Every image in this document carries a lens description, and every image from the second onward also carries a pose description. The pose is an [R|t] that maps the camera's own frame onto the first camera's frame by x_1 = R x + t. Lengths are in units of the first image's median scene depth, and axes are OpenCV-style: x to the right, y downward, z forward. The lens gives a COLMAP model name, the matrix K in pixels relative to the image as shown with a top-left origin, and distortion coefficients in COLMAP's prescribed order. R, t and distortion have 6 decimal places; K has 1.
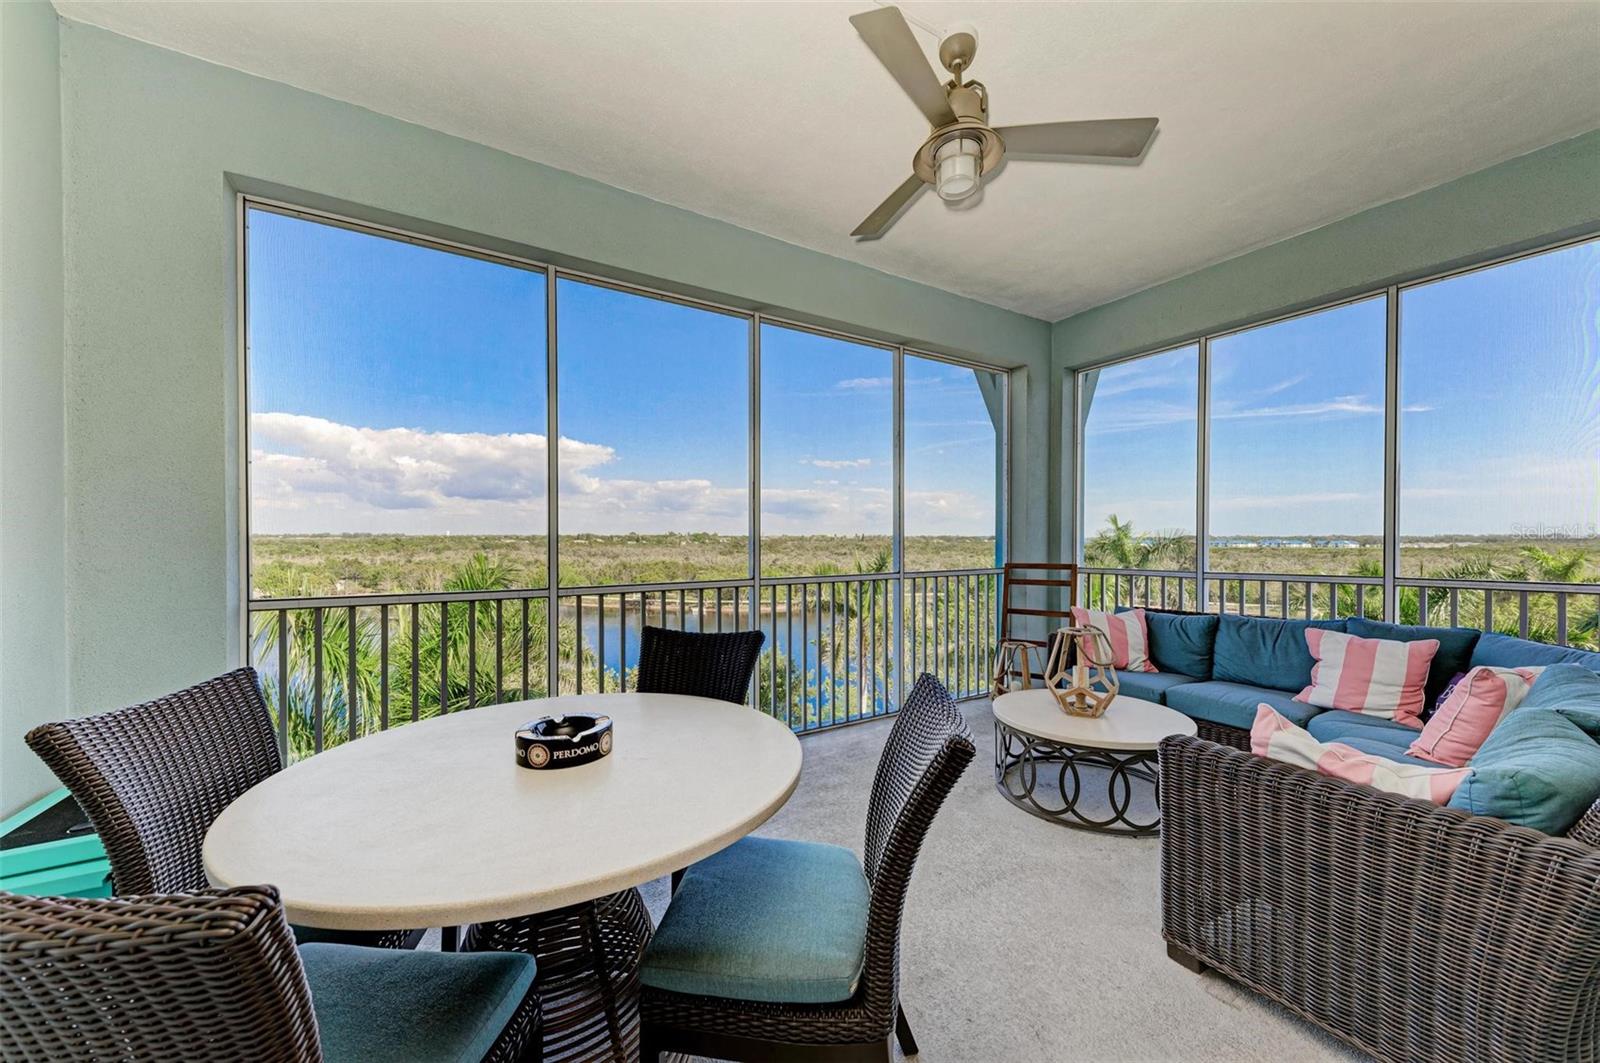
lens RADIAL K [[571.1, 0, 800.0], [0, 571.1, 531.5], [0, 0, 1]] dist [0.021870, -0.007432]
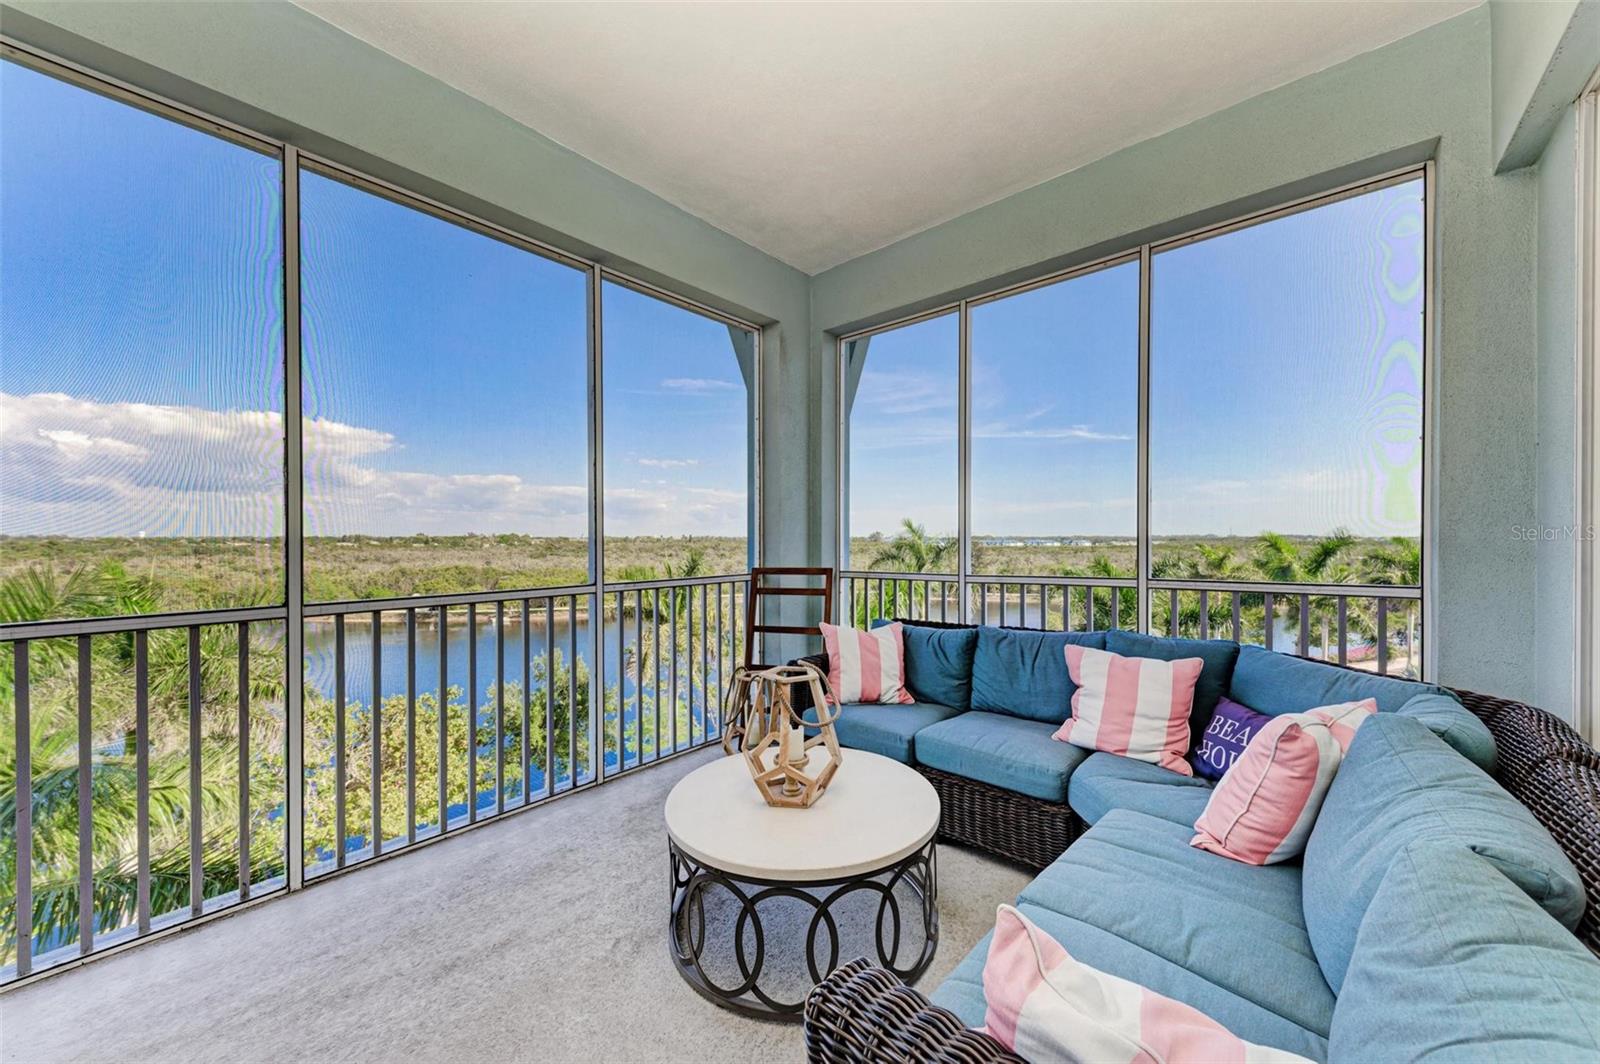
lens RADIAL K [[571.1, 0, 800.0], [0, 571.1, 532.0], [0, 0, 1]] dist [0.021870, -0.007432]
pose [[0.955691, 0.000819, 0.294370, 0.222988], [-0.000587, 0.999999, -0.000878, 0.007662], [-0.294371, 0.000666, 0.955691, 0.269695]]
